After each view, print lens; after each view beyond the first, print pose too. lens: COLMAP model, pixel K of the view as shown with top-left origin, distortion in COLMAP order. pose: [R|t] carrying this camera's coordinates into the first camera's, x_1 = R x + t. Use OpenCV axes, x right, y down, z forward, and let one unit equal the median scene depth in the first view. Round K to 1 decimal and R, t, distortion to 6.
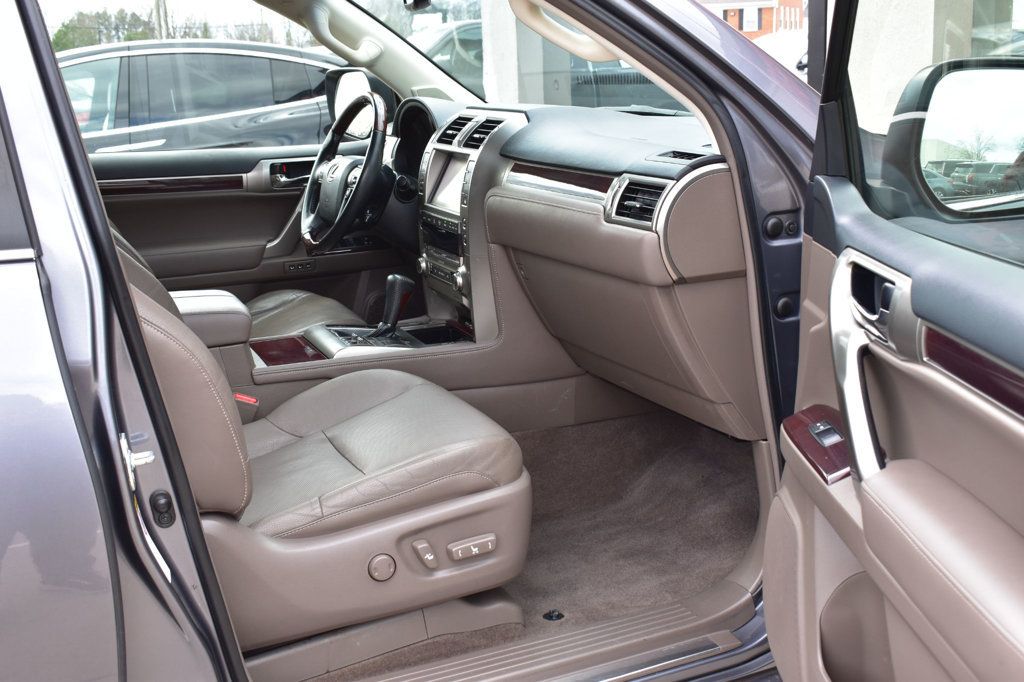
lens RADIAL K [[1246.8, 0, 512.0], [0, 1246.8, 341.0], [0, 0, 1]] dist [-0.112462, -0.004477]
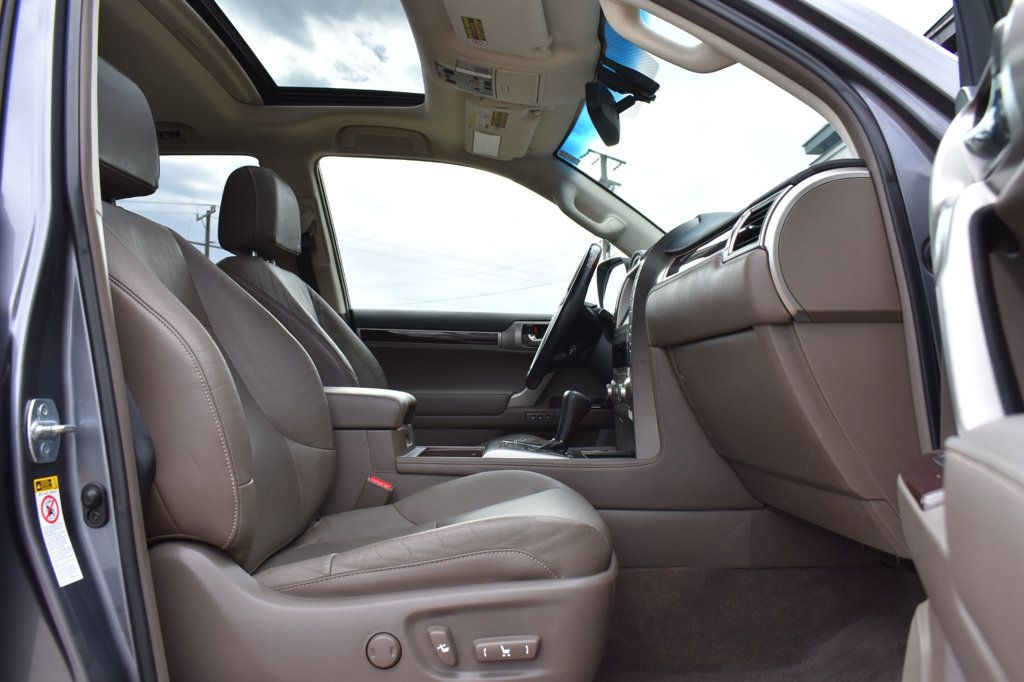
lens RADIAL K [[860.0, 0, 512.0], [0, 860.0, 341.0], [0, 0, 1]] dist [-0.134336, 0.082873]
pose [[0.909946, 0.008485, -0.414639, 0.183290], [-0.128430, 0.956409, -0.262273, 0.118210], [0.394339, 0.291907, 0.871371, 0.480478]]
